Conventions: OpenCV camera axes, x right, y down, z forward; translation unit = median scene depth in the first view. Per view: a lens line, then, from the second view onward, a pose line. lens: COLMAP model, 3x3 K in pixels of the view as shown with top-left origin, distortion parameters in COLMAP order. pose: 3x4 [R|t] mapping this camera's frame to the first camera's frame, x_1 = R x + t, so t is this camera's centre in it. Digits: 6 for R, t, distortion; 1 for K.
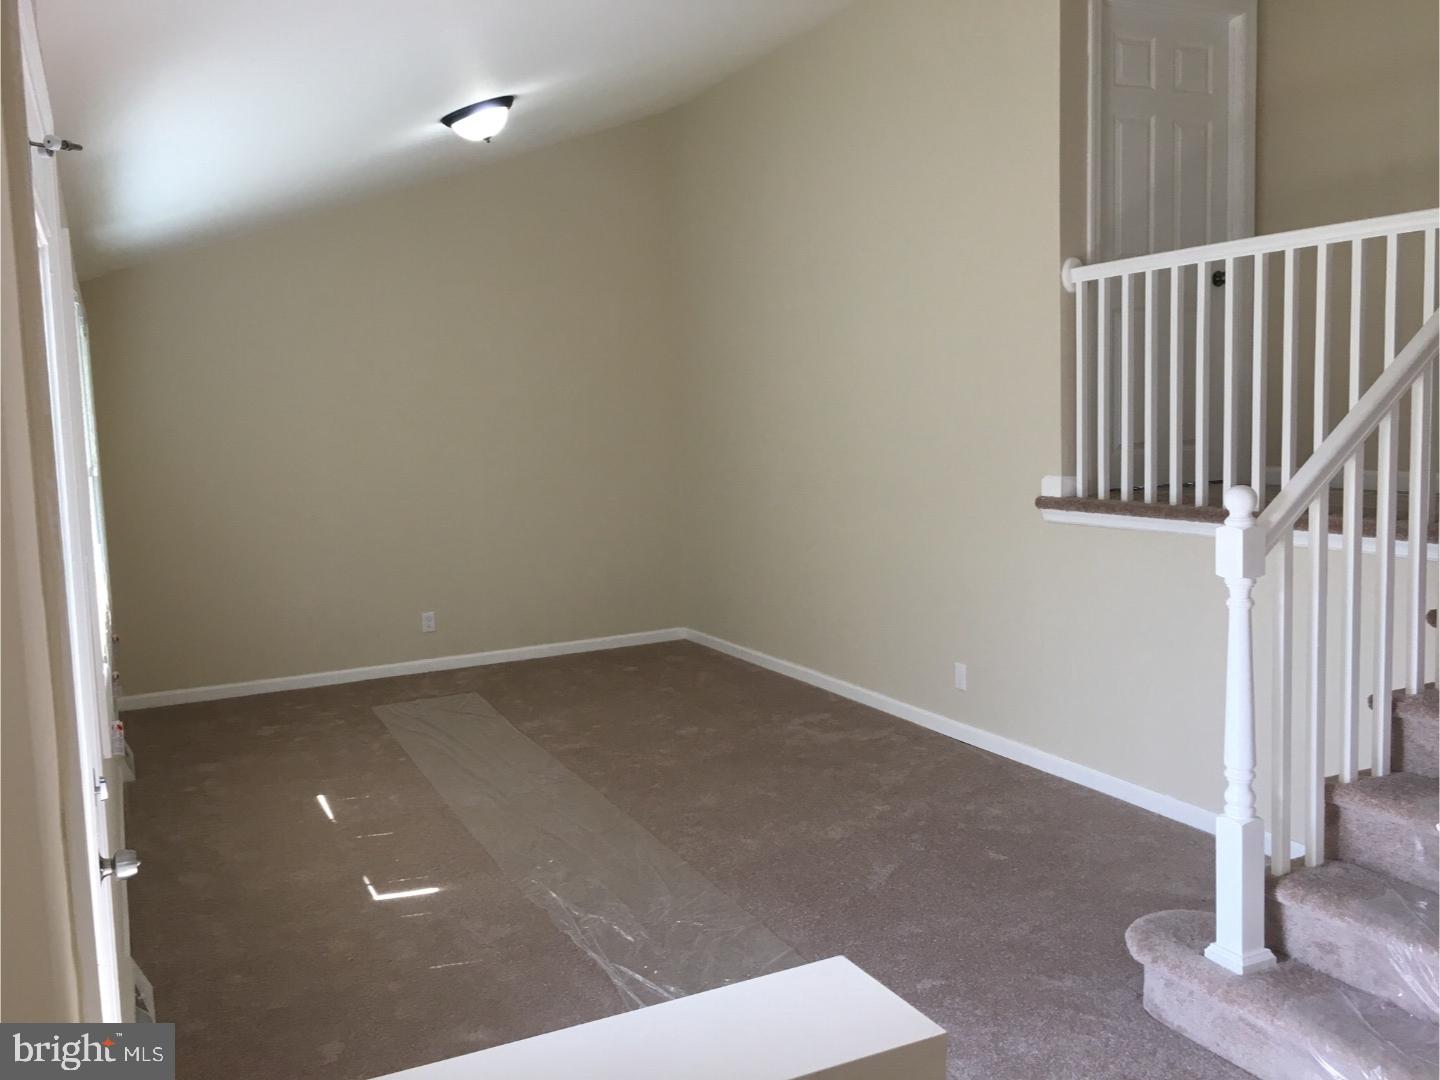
lens RADIAL K [[1230.6, 0, 720.0], [0, 1230.6, 540.0], [0, 0, 1]] dist [0.002628, -0.000856]
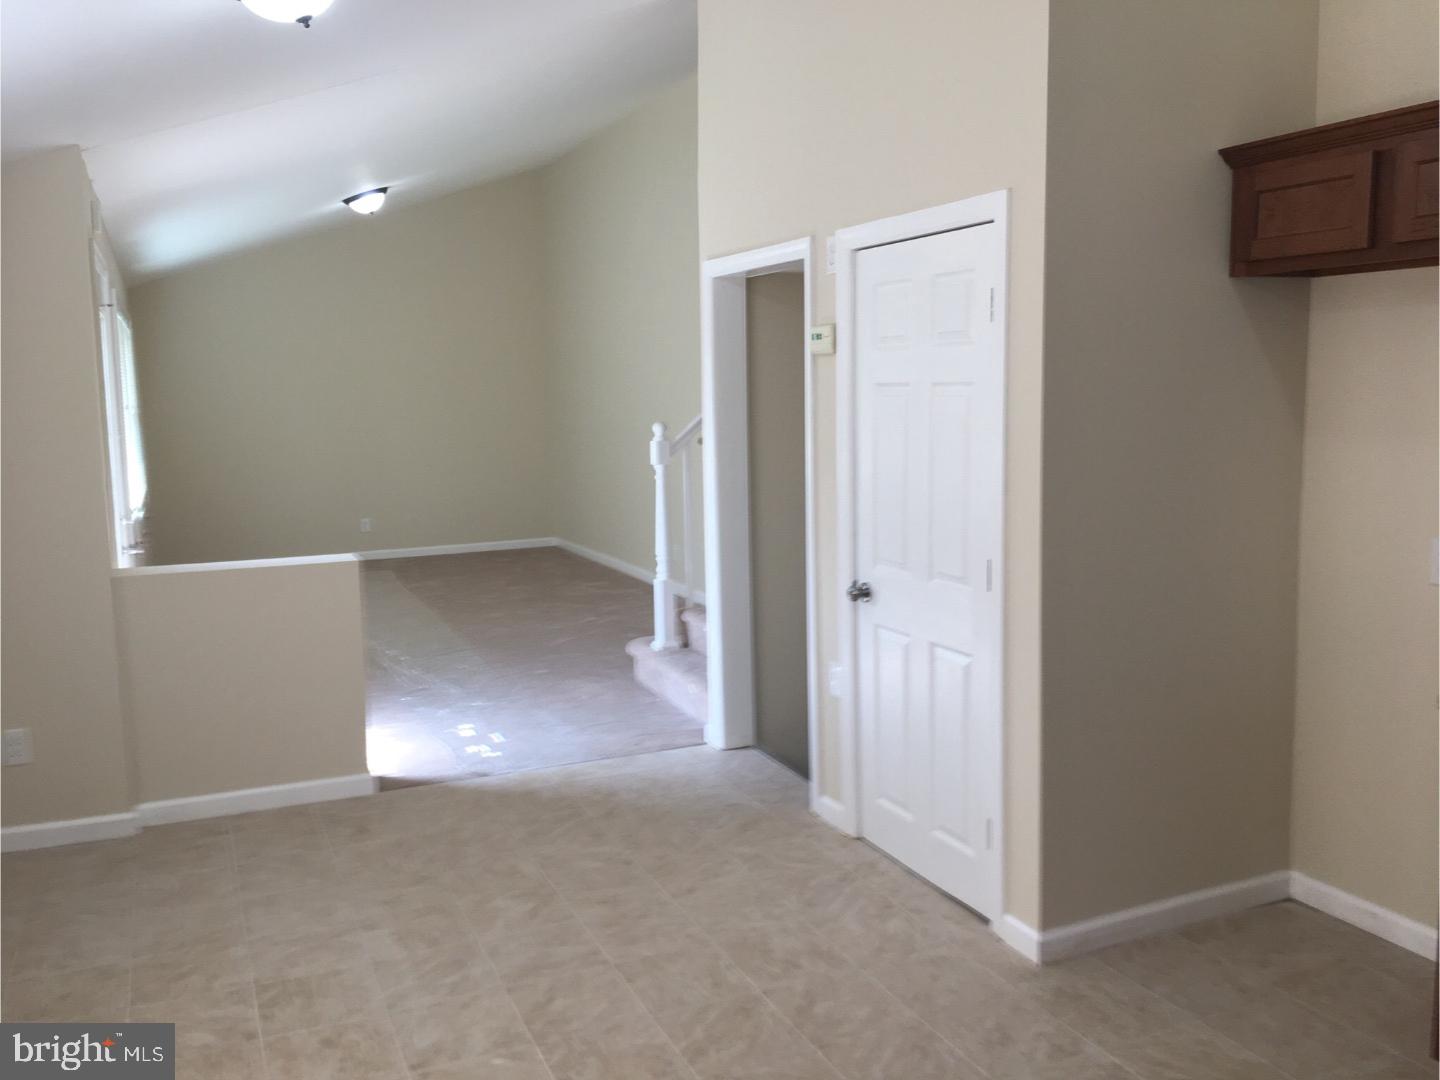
lens RADIAL K [[1209.7, 0, 718.5], [0, 1209.7, 516.9], [0, 0, 1]] dist [0.035051, 0.001348]
pose [[0.999353, 0.024873, -0.025985, 0.329555], [-0.024669, 0.999662, 0.008154, 0.056930], [0.026180, -0.007507, 0.999629, -0.620056]]
